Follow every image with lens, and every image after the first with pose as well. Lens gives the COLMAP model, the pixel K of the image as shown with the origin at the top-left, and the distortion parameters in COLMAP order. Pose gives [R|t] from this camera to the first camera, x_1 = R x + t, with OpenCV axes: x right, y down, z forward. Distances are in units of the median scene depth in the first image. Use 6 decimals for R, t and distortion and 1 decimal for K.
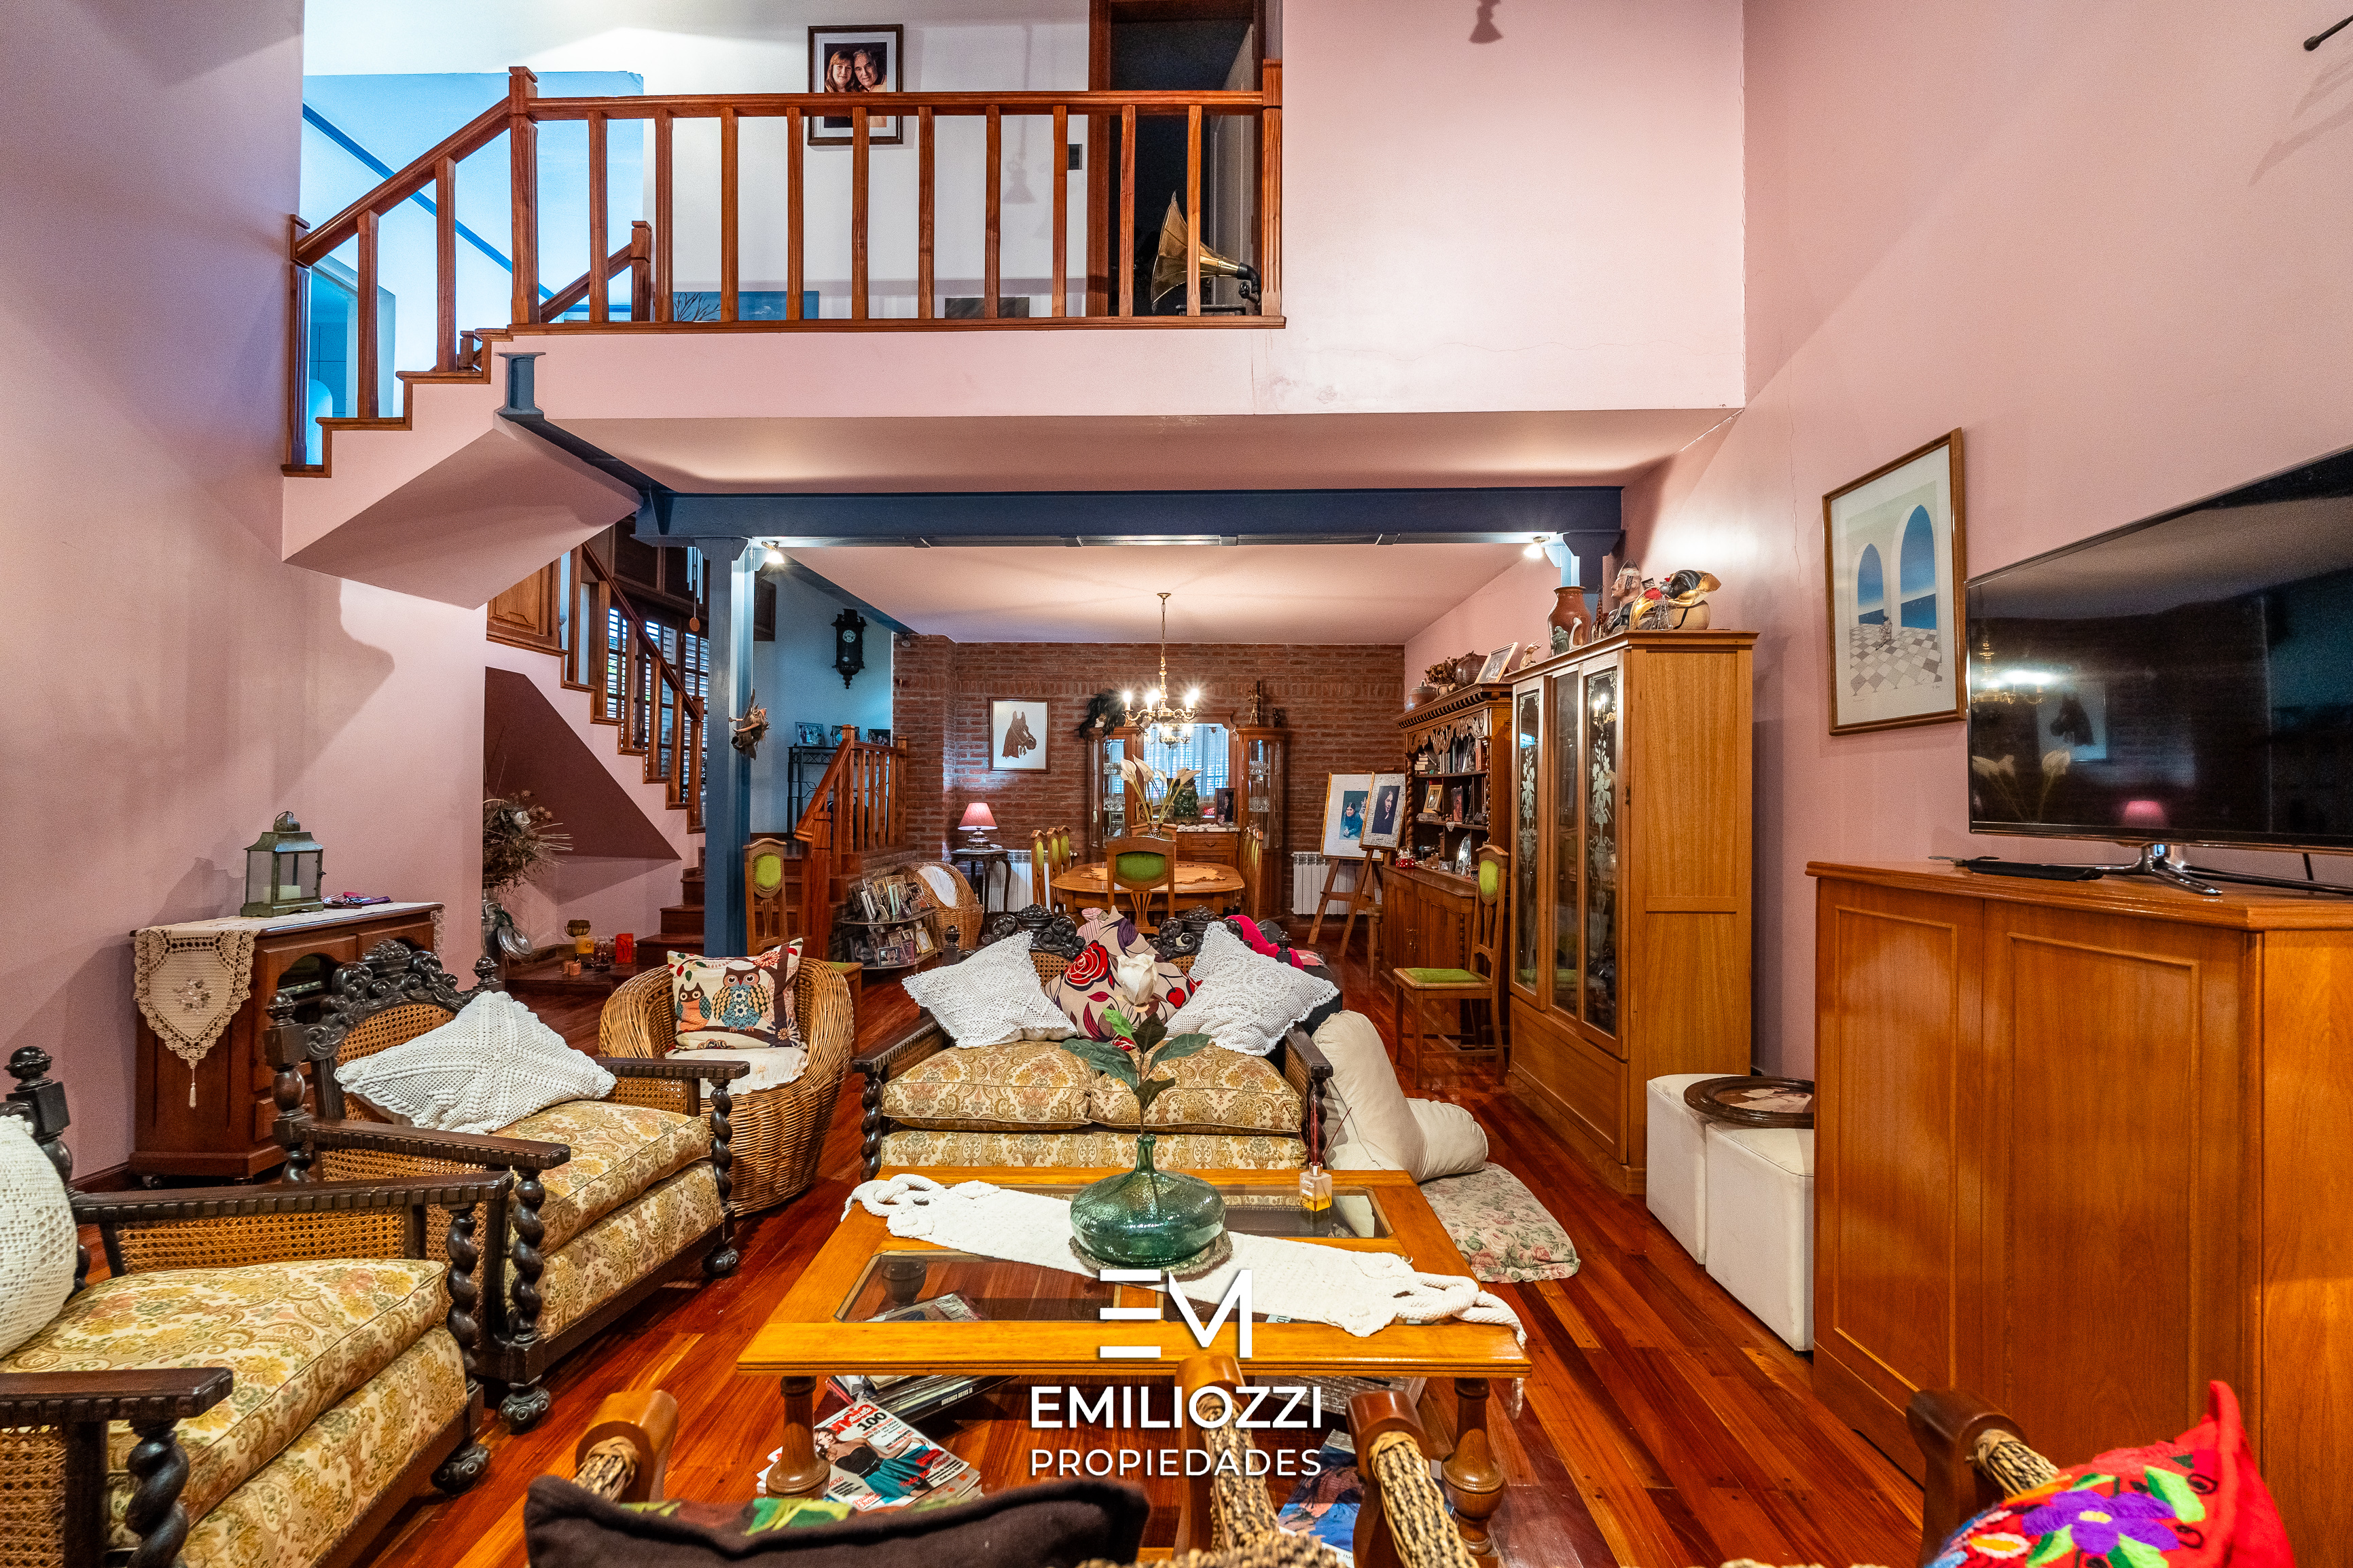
lens RADIAL K [[1030.0, 0, 1158.7], [0, 1030.0, 783.7], [0, 0, 1]] dist [-0.003702, 0.000166]
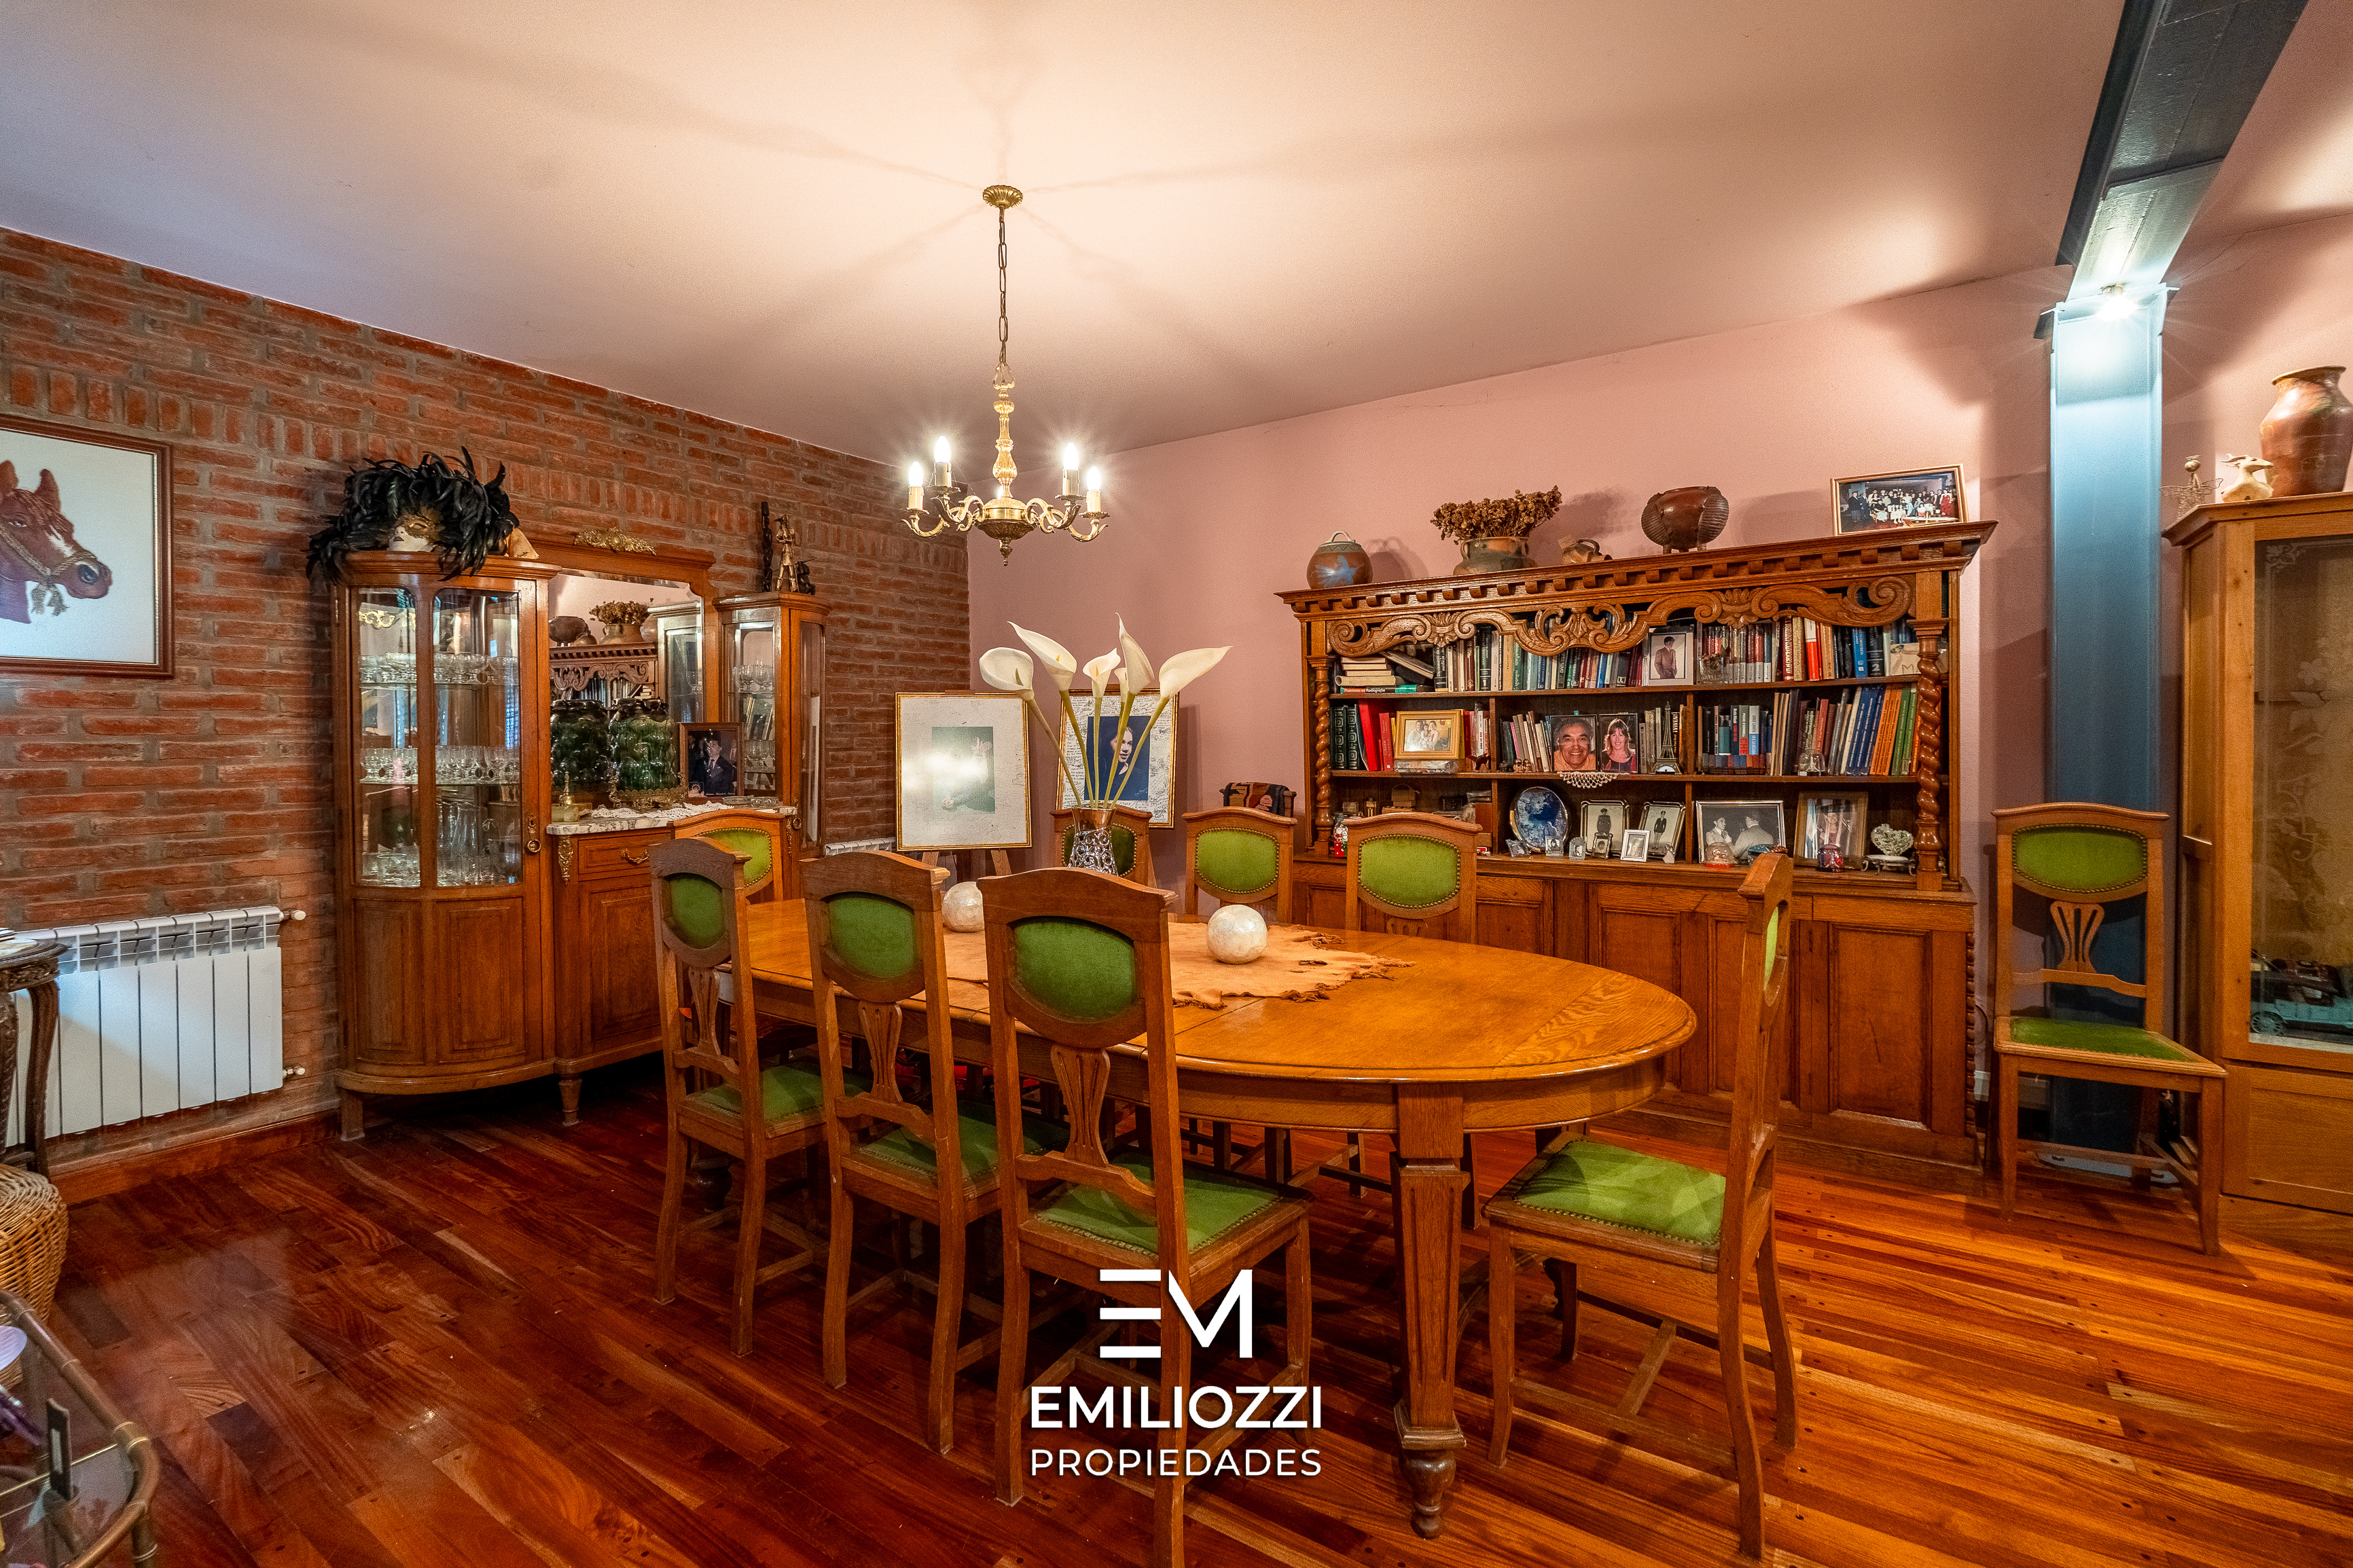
lens RADIAL K [[1045.6, 0, 1166.1], [0, 1045.6, 757.9], [0, 0, 1]] dist [-0.002605, -0.001026]
pose [[0.526945, -0.028160, 0.849433, -0.527361], [0.003936, 0.999521, 0.030694, 0.015077], [-0.849890, -0.012831, 0.526803, 1.344957]]
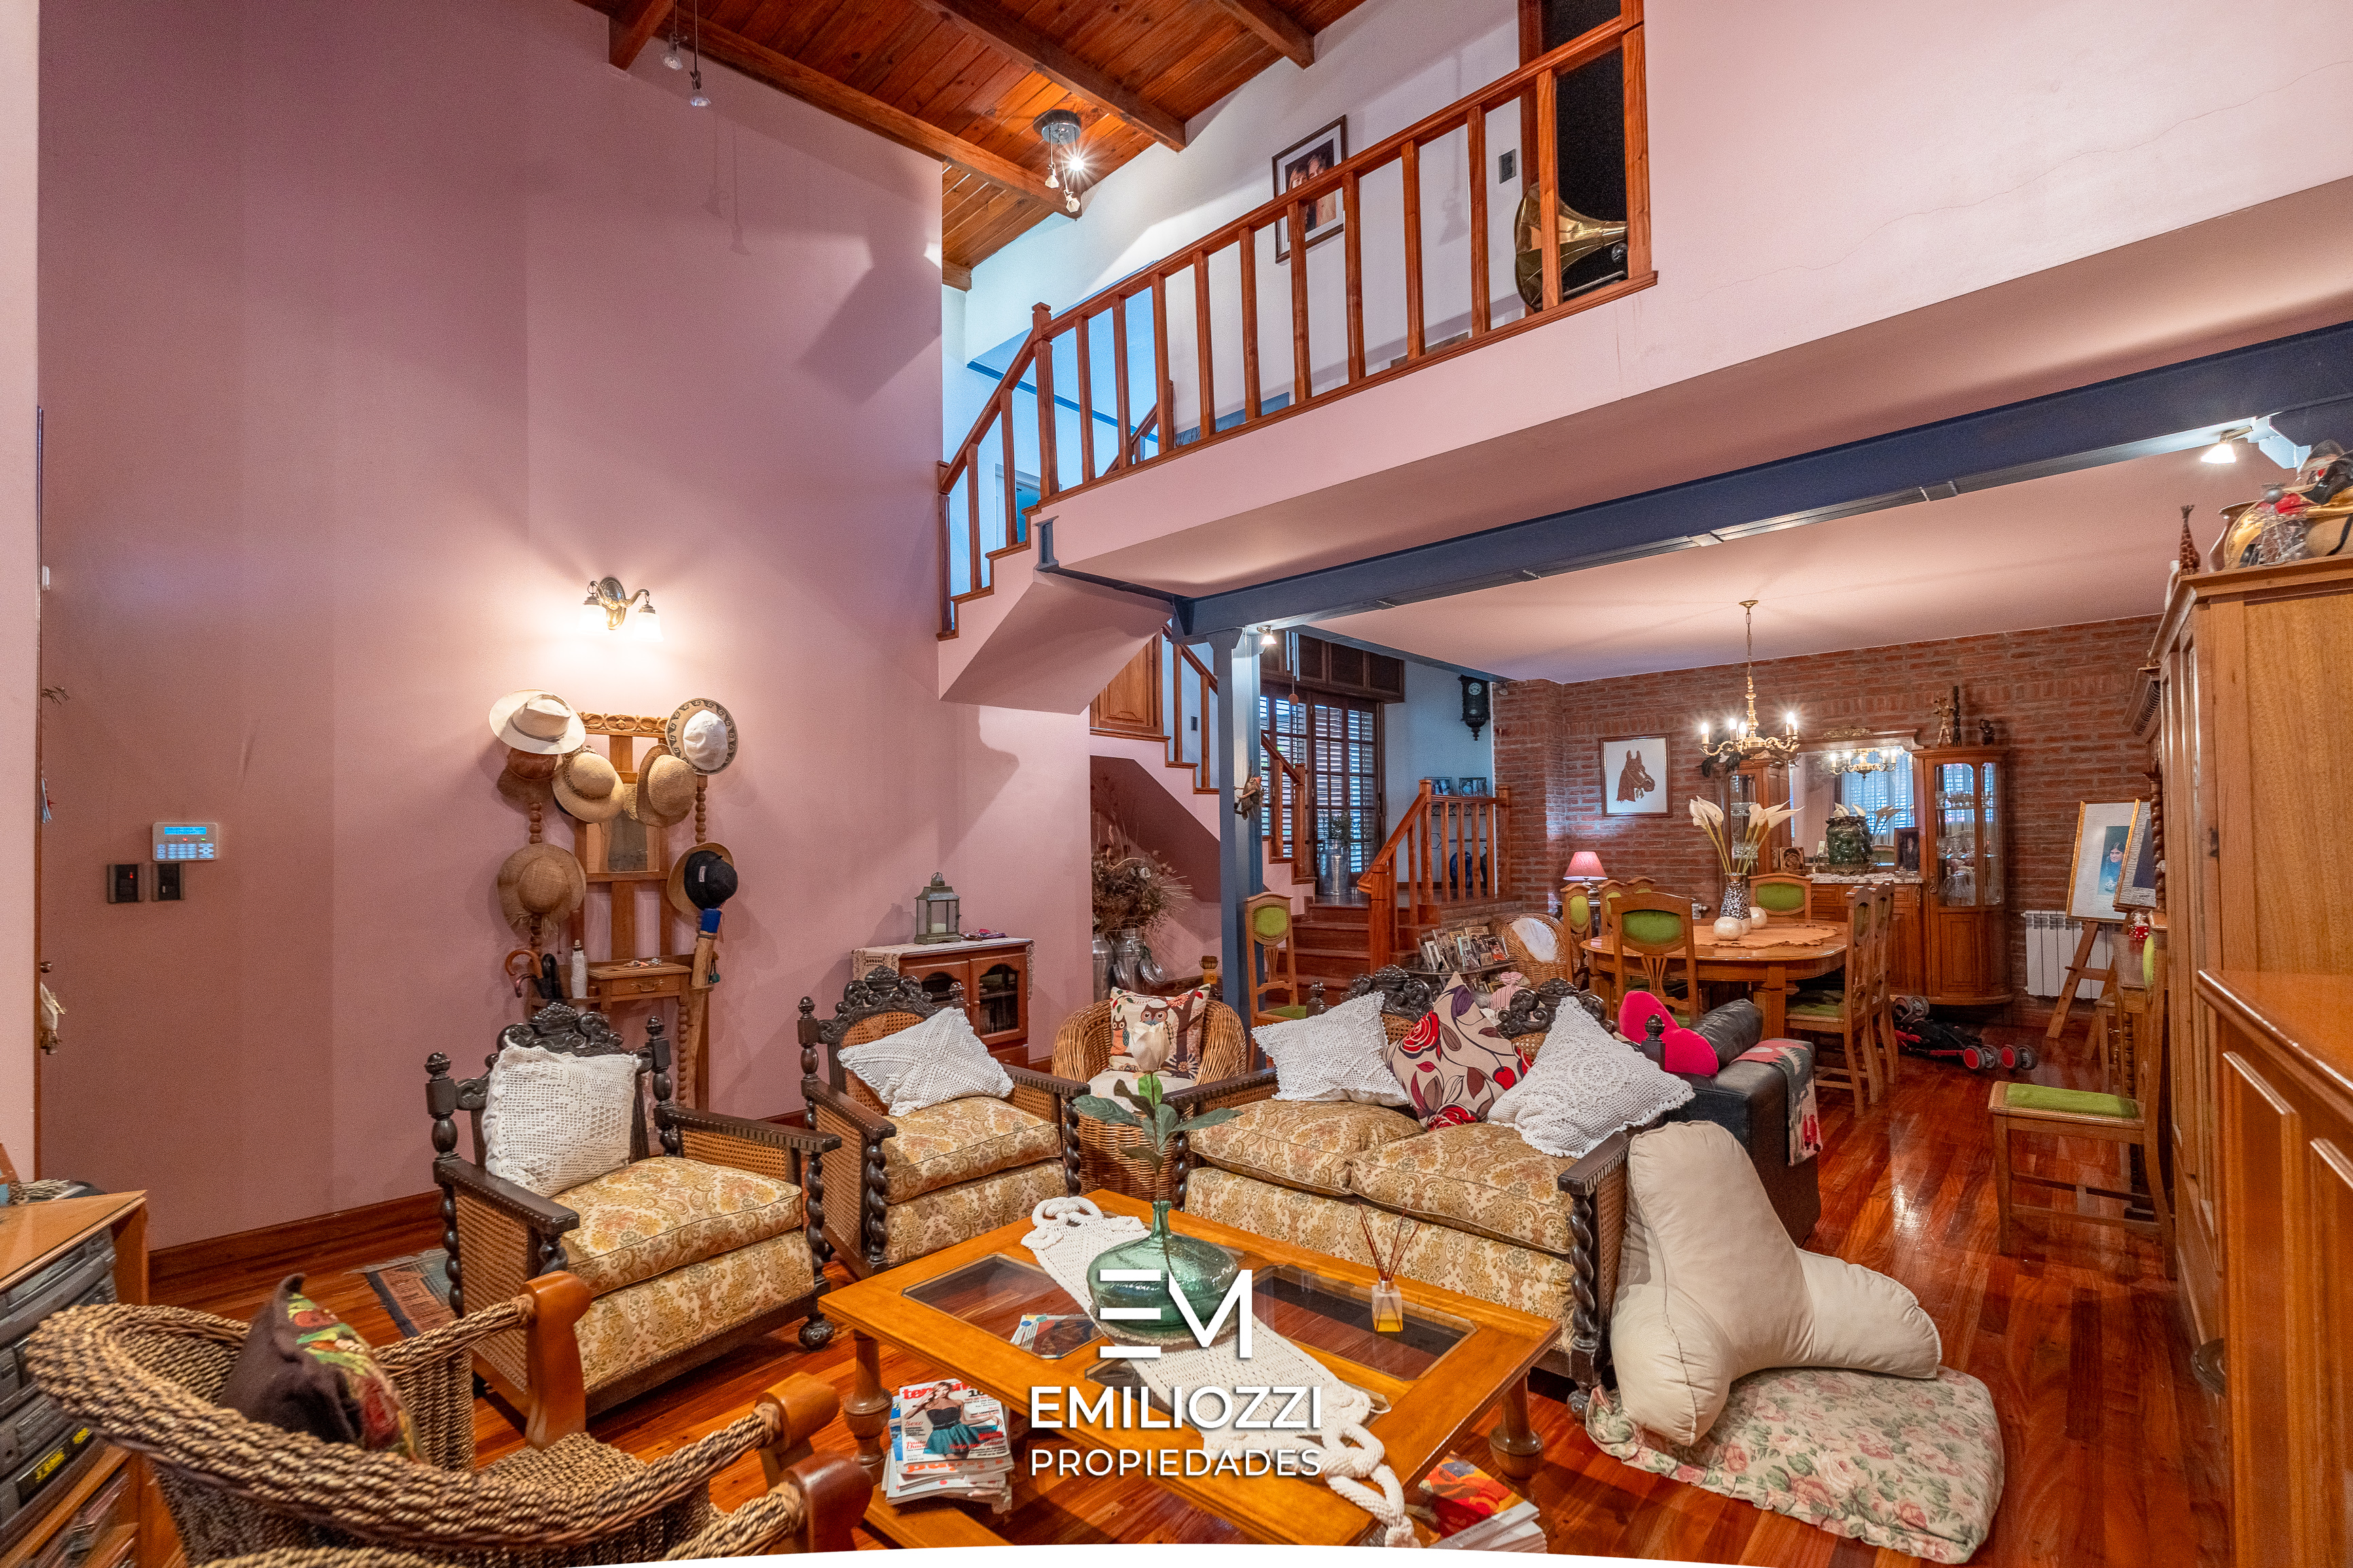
lens RADIAL K [[1013.5, 0, 1173.7], [0, 1013.5, 825.6], [0, 0, 1]] dist [-0.004738, 0.000718]
pose [[0.762290, -0.032884, -0.646399, 0.317258], [0.030756, 0.999421, -0.014573, -0.007375], [0.646504, -0.008772, 0.762860, 0.117886]]
